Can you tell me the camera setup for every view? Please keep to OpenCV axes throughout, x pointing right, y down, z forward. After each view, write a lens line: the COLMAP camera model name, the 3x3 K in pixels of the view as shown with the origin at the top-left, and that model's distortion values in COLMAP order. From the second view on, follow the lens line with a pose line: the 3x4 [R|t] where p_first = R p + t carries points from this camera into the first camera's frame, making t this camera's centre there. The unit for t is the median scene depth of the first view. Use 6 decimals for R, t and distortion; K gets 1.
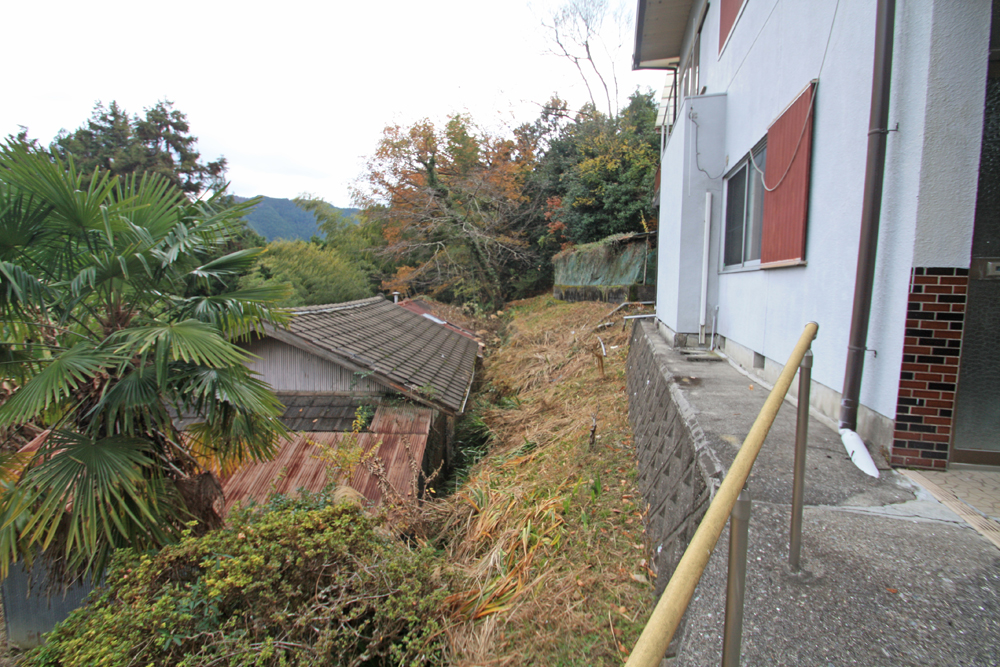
lens RADIAL K [[459.2, 0, 503.8], [0, 459.2, 330.9], [0, 0, 1]] dist [0.001189, -0.011266]
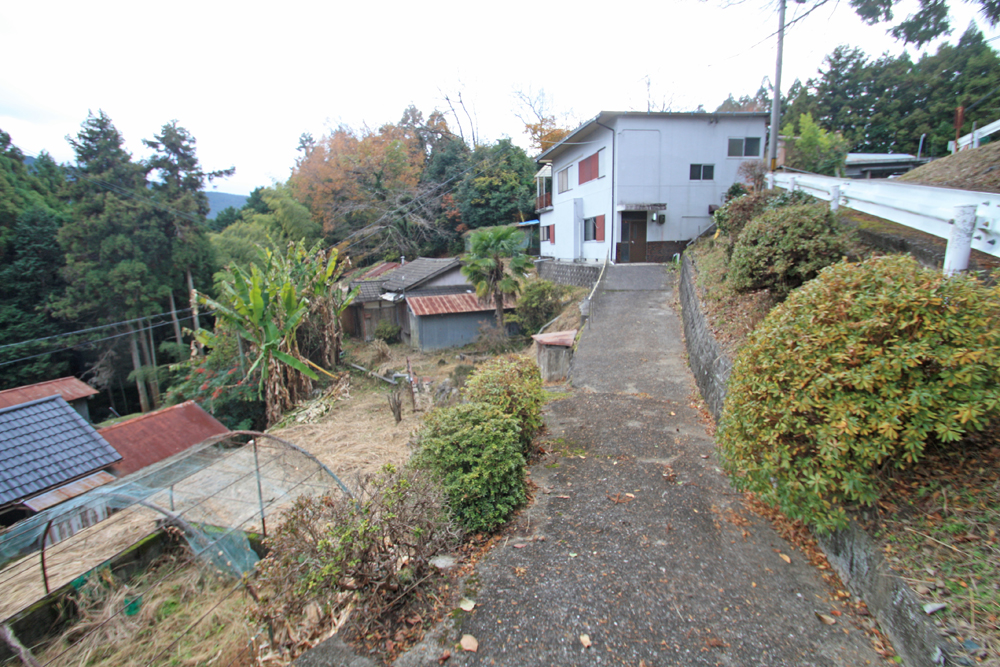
lens RADIAL K [[464.8, 0, 498.1], [0, 464.8, 327.3], [0, 0, 1]] dist [0.003919, -0.010082]
pose [[0.914700, -0.096290, 0.392495, -0.517039], [0.074424, 0.994725, 0.070590, 0.073232], [-0.397222, -0.035358, 0.917041, -0.676709]]
